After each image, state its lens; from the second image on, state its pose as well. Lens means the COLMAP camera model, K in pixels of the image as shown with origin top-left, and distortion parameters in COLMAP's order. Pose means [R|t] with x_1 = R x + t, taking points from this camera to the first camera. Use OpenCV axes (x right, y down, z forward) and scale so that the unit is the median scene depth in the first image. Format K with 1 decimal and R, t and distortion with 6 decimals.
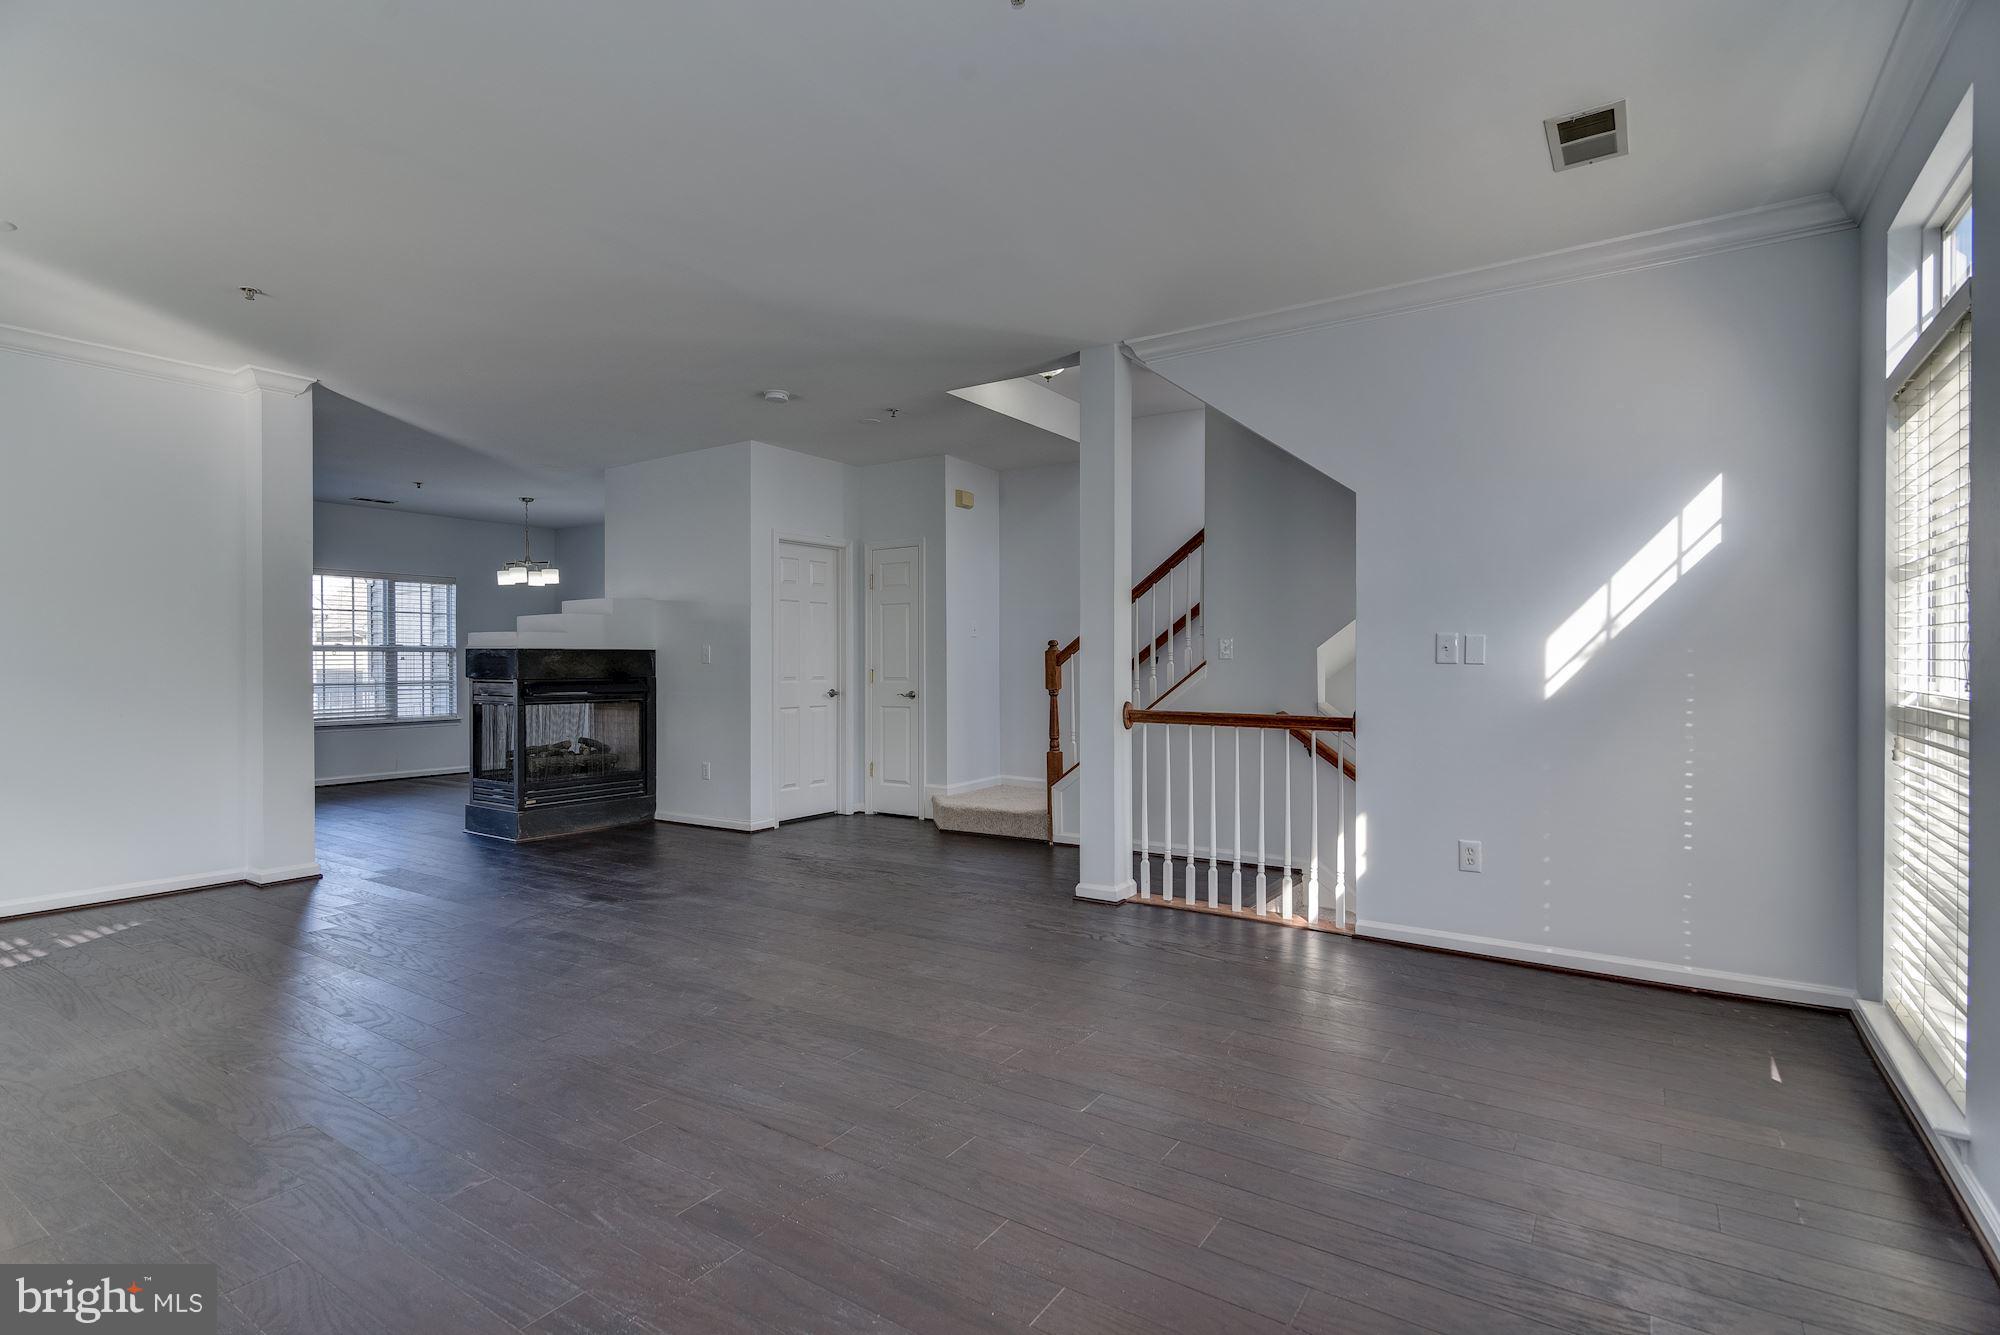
lens RADIAL K [[969.5, 0, 1000.0], [0, 969.5, 667.5], [0, 0, 1]] dist [0.002001, -0.000150]
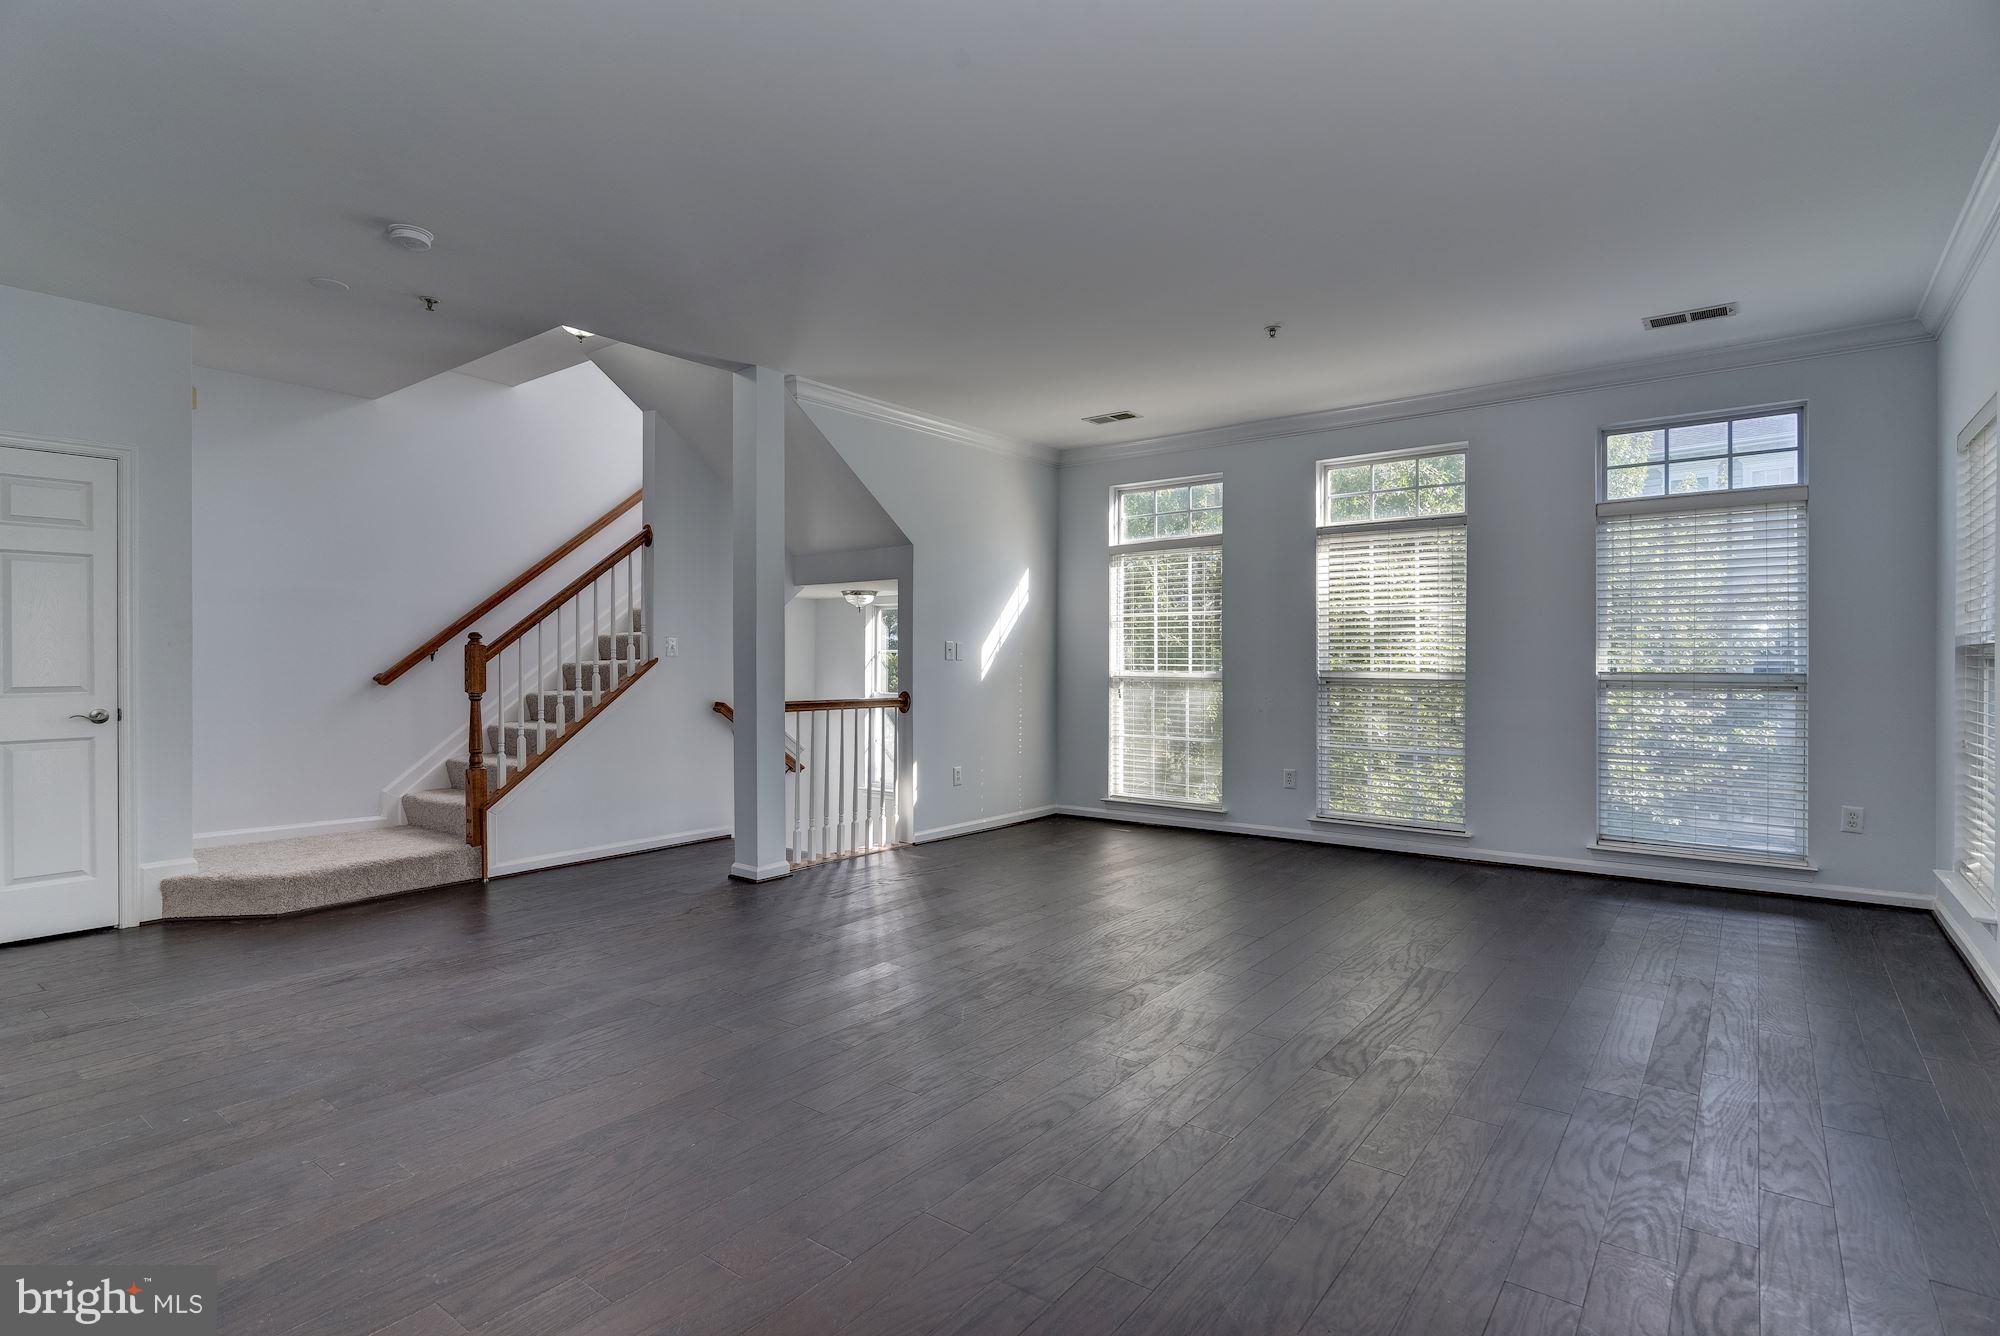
lens RADIAL K [[969.5, 0, 1000.0], [0, 969.5, 668.0], [0, 0, 1]] dist [0.002001, -0.000150]
pose [[0.075255, -0.007332, 0.997137, -1.057885], [0.006149, 0.999957, 0.006889, -0.001640], [-0.997145, 0.005613, 0.075297, 0.725964]]
